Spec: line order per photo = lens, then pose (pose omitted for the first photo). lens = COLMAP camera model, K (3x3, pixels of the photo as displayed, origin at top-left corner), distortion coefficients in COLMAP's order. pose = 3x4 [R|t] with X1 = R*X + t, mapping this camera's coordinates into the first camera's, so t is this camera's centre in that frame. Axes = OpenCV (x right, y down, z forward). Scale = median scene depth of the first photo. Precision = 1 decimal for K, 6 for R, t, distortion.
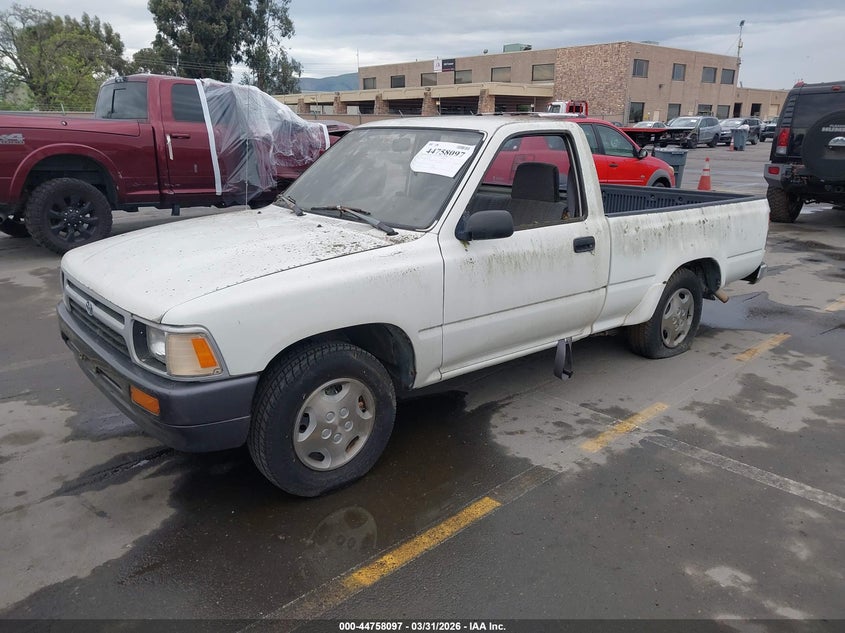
lens RADIAL K [[662.4, 0, 416.2], [0, 662.4, 318.6], [0, 0, 1]] dist [0.009546, 0.000655]
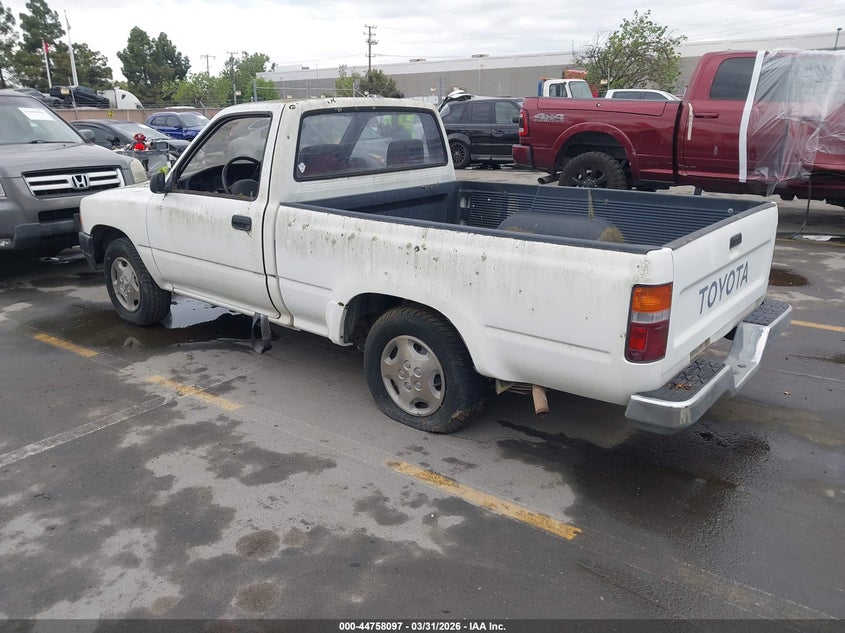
lens RADIAL K [[662.4, 0, 416.2], [0, 662.4, 318.6], [0, 0, 1]] dist [0.009546, 0.000655]
pose [[0.182608, 0.291081, -0.939109, 1.208090], [-0.262144, 0.935007, 0.238836, -0.266480], [0.947594, 0.202569, 0.247045, 0.943596]]
